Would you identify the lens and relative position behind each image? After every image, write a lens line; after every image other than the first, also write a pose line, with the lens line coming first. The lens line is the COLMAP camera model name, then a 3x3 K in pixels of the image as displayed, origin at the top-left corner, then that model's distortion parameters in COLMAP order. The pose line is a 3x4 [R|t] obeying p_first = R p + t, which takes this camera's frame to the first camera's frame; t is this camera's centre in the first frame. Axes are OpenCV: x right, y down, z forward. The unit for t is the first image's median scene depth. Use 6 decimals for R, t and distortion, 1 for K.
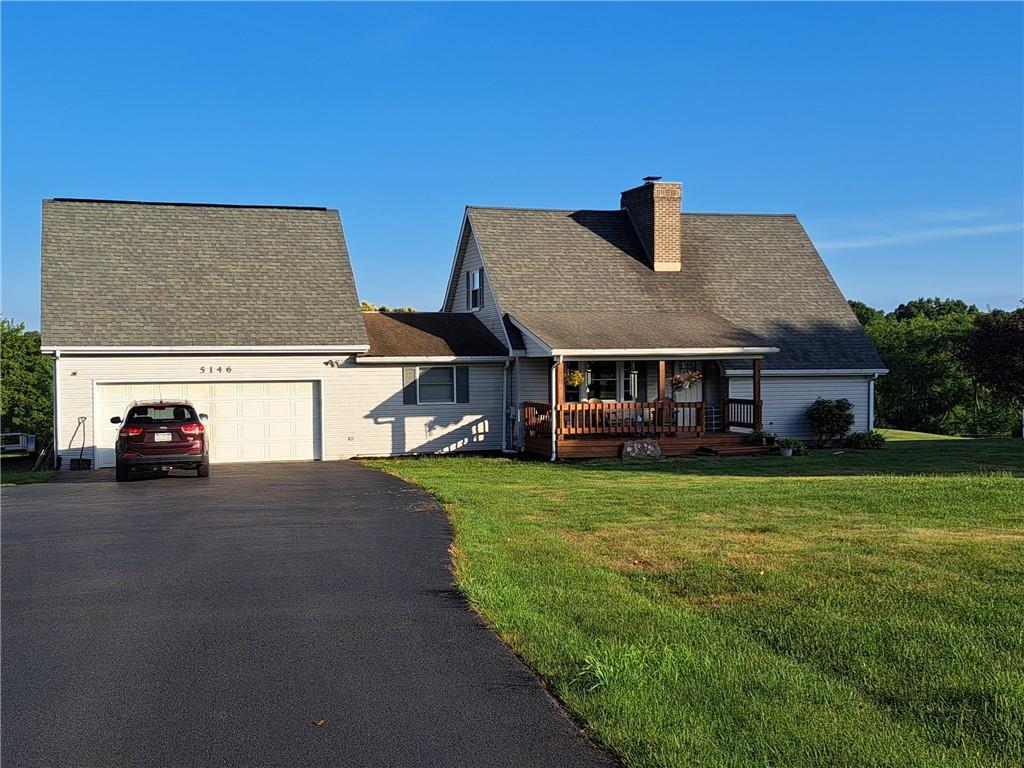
lens RADIAL K [[1080.3, 0, 512.5], [0, 1080.3, 426.2], [0, 0, 1]] dist [0.170504, -0.337064]
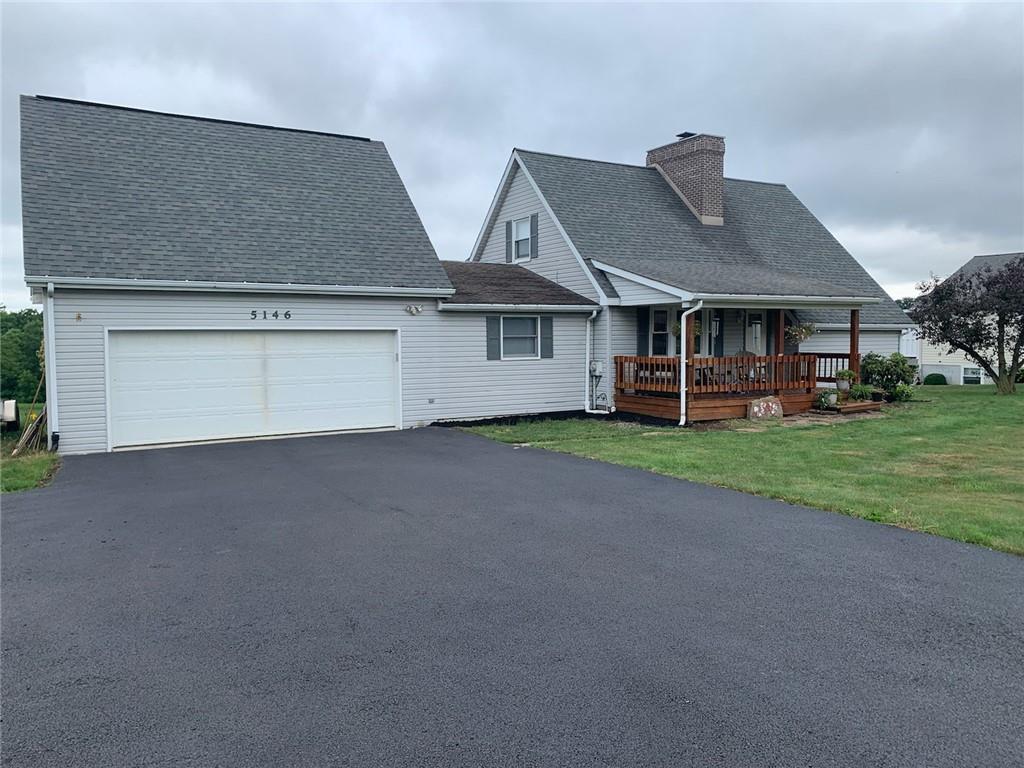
lens RADIAL K [[741.8, 0, 514.6], [0, 741.8, 389.6], [0, 0, 1]] dist [0.072052, -0.073479]
pose [[0.982613, -0.010366, 0.185375, -0.189366], [0.007772, 0.999862, 0.014716, -0.005012], [-0.185502, -0.013019, 0.982558, 0.421437]]
